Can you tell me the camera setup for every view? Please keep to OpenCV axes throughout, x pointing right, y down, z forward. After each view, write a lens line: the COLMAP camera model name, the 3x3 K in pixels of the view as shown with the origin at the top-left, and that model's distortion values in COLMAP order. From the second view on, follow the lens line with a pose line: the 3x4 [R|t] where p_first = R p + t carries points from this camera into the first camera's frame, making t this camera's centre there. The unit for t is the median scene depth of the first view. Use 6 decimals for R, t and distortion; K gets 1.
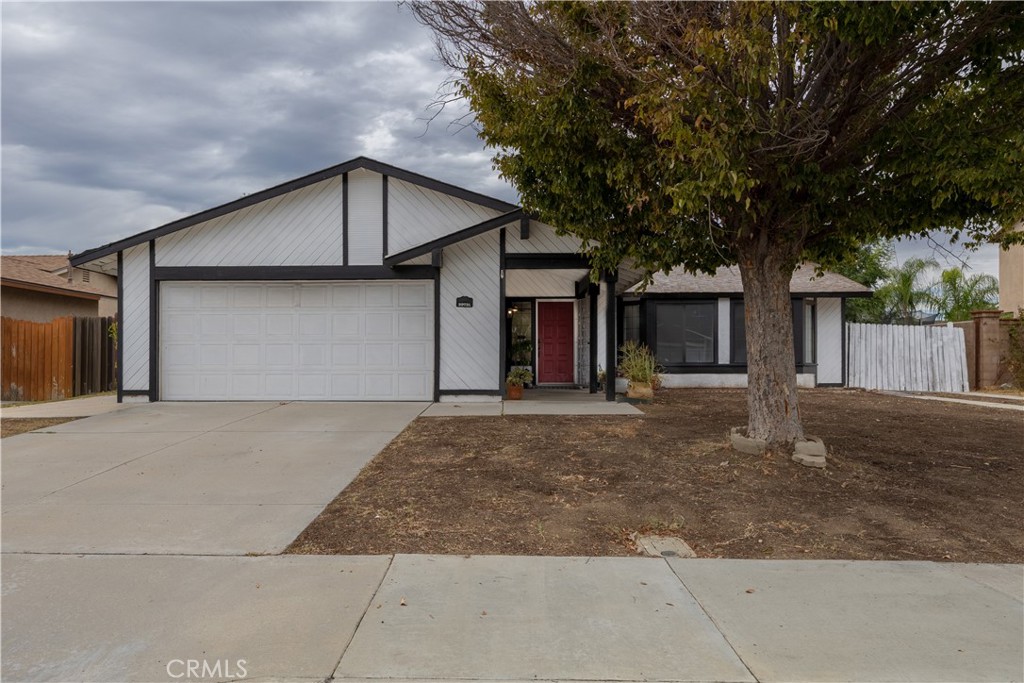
lens RADIAL K [[685.9, 0, 512.0], [0, 685.9, 341.5], [0, 0, 1]] dist [-0.003656, -0.001523]
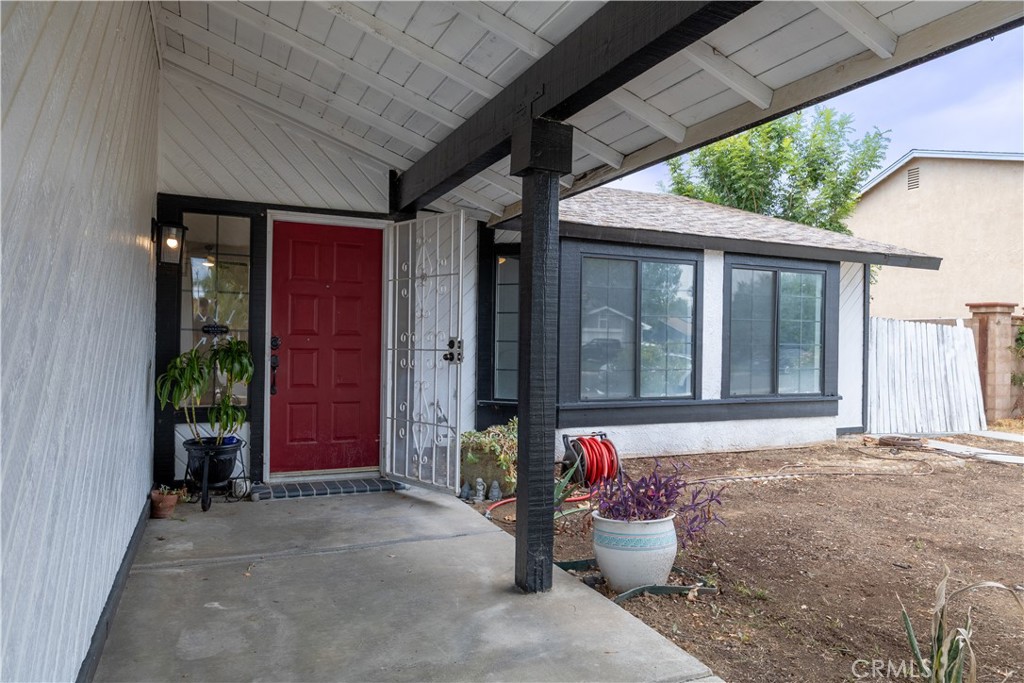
lens RADIAL K [[685.9, 0, 512.0], [0, 685.9, 341.5], [0, 0, 1]] dist [-0.003656, -0.001523]
pose [[0.910995, 0.014923, 0.412148, 0.008323], [-0.024317, 0.999550, 0.017558, -0.009292], [-0.411700, -0.026017, 0.910948, 0.650774]]
